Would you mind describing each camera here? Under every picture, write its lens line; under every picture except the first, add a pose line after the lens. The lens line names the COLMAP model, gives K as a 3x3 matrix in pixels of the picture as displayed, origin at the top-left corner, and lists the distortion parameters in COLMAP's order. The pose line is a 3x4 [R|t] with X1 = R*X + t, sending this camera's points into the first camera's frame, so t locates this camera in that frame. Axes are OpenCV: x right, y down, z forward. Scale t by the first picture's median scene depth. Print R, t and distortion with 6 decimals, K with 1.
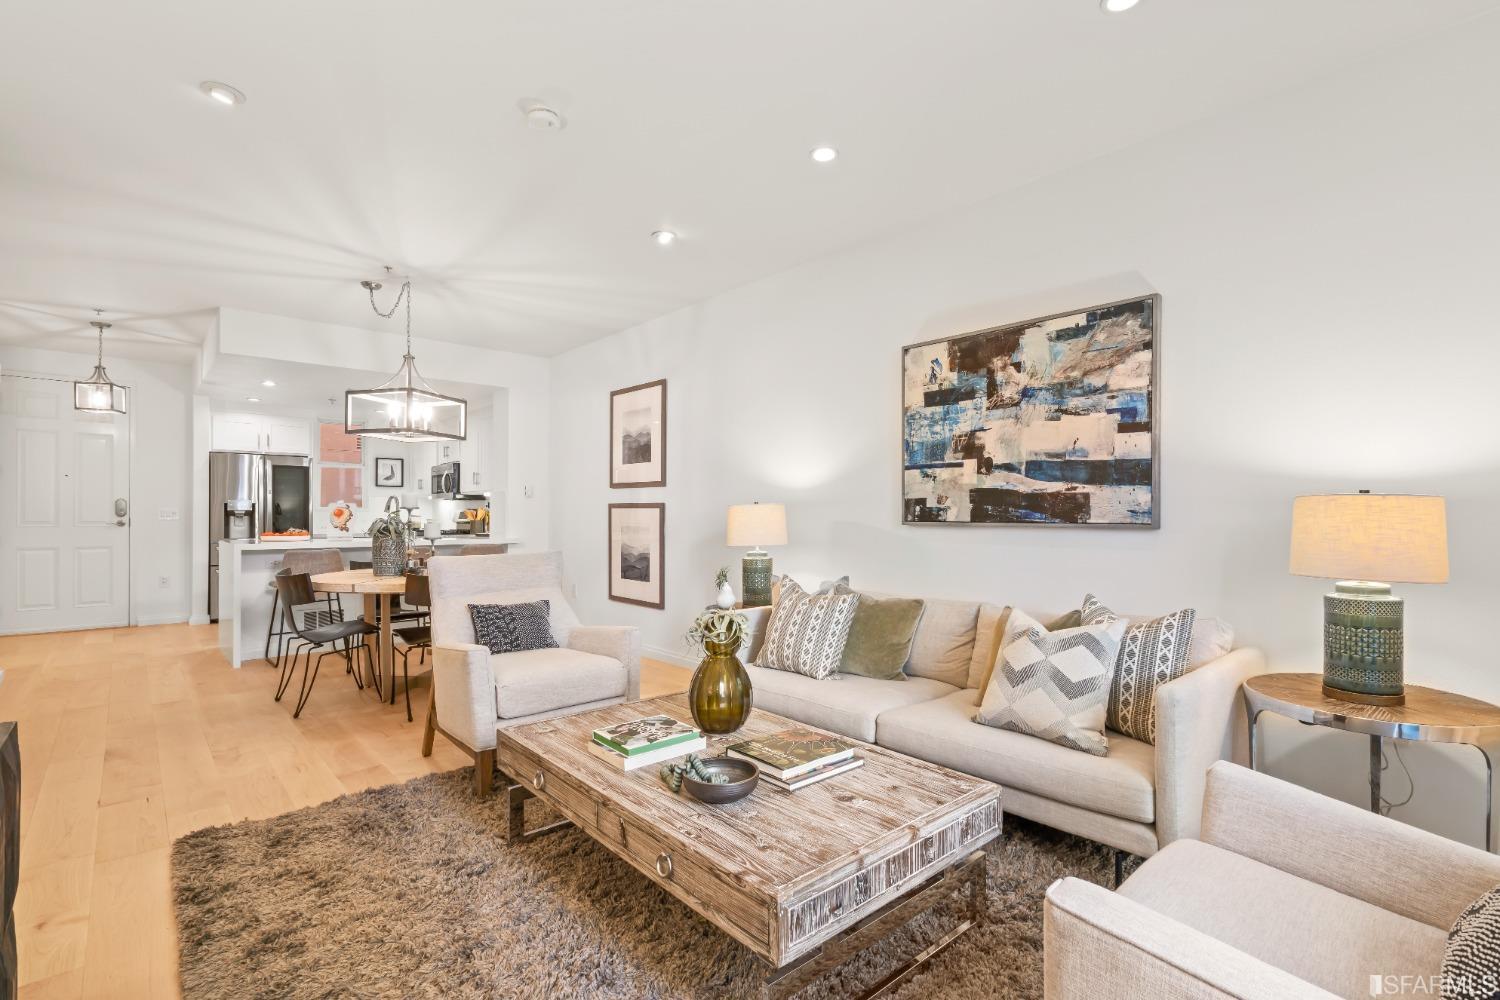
lens RADIAL K [[684.1, 0, 771.2], [0, 684.1, 526.3], [0, 0, 1]] dist [-0.009890, 0.004285]
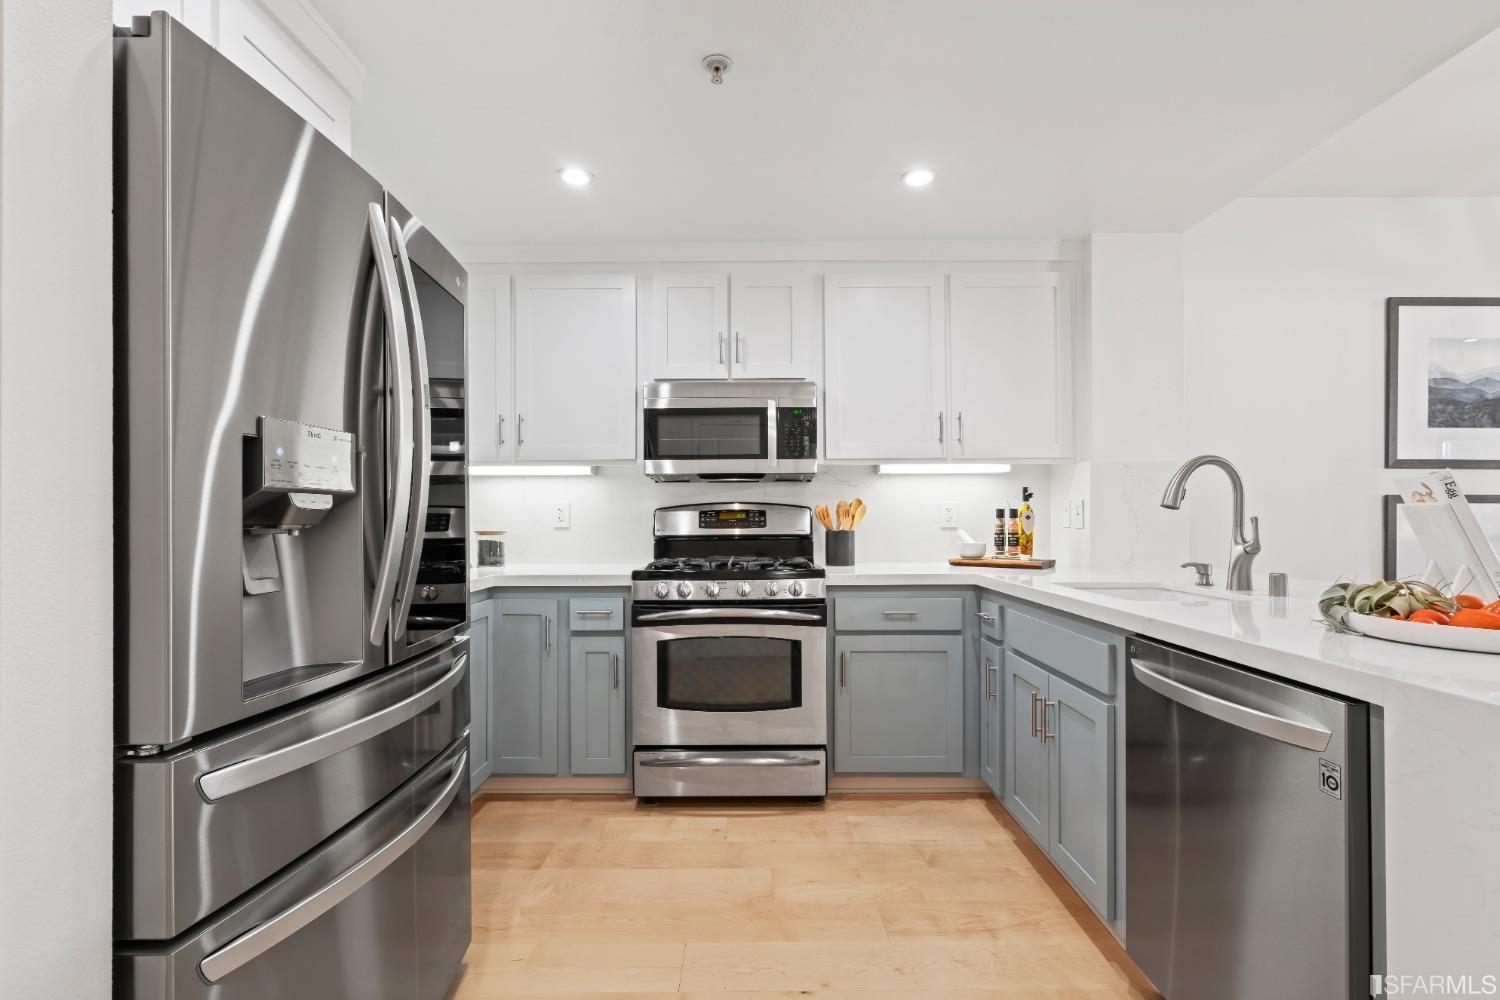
lens RADIAL K [[684.1, 0, 753.2], [0, 684.1, 515.2], [0, 0, 1]] dist [-0.009890, 0.004285]
pose [[0.688471, -0.000516, 0.725264, -1.737993], [0.016431, 0.999754, -0.014887, -0.031861], [-0.725078, 0.022166, 0.688310, 1.742384]]
